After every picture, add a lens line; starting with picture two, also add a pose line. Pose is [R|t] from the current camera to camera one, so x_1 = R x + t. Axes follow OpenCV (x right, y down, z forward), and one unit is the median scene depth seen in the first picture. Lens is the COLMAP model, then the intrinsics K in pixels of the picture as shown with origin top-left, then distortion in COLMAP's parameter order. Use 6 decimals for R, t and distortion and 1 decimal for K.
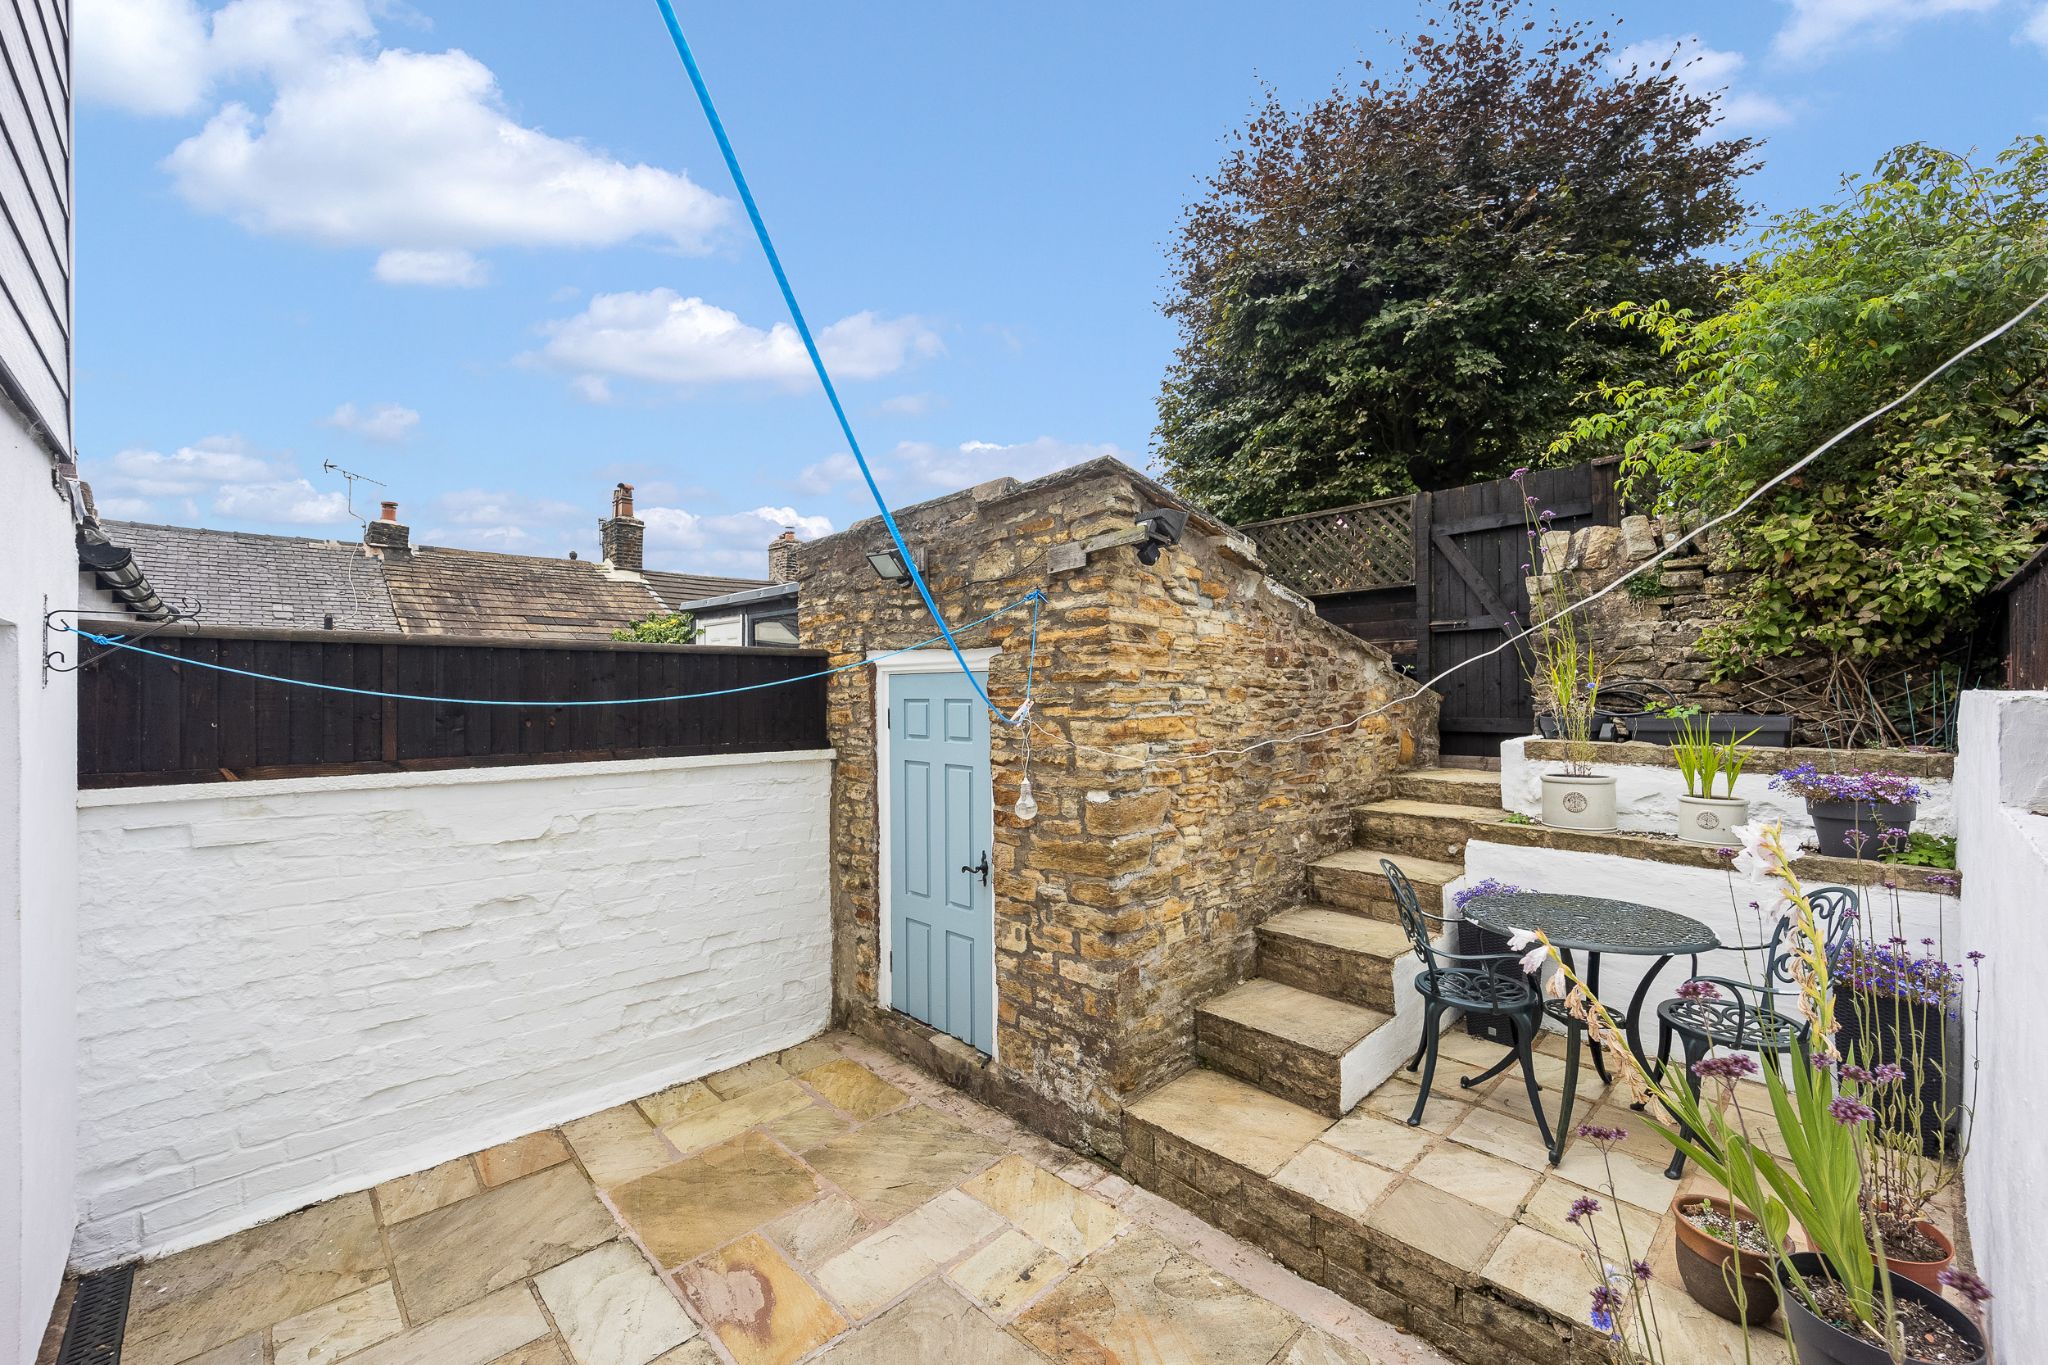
lens RADIAL K [[816.2, 0, 1046.6], [0, 816.2, 675.7], [0, 0, 1]] dist [0.002377, -0.000304]
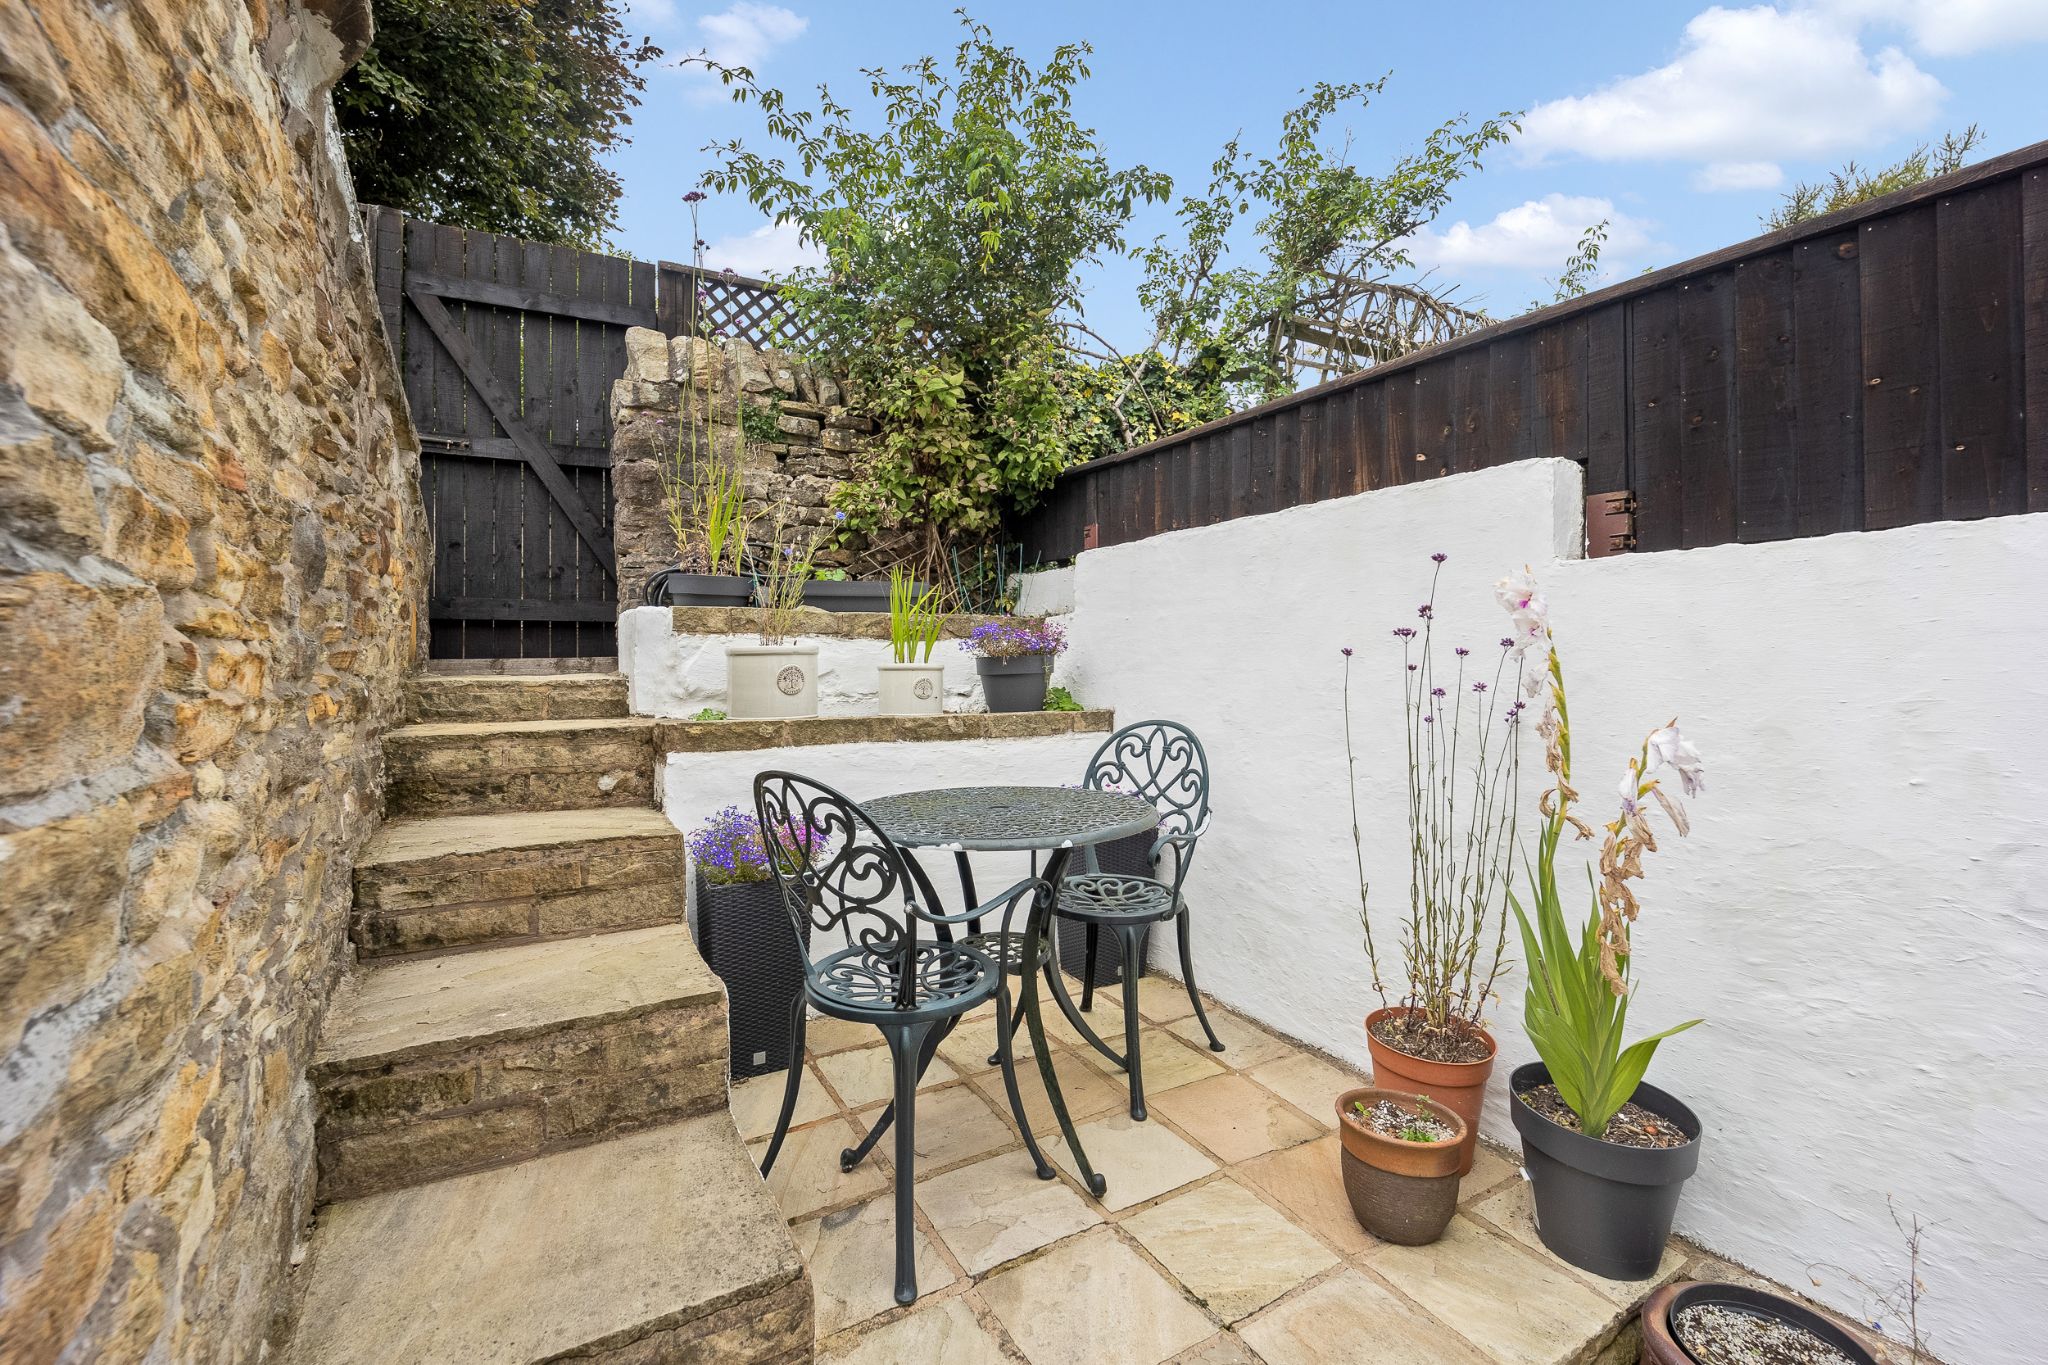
lens RADIAL K [[852.5, 0, 990.9], [0, 852.5, 655.6], [0, 0, 1]] dist [-0.005083, -0.000202]
pose [[0.235750, 0.021524, 0.971575, -0.024315], [-0.015902, 0.999706, -0.018288, 0.154433], [-0.971684, -0.011138, 0.236023, 0.710449]]
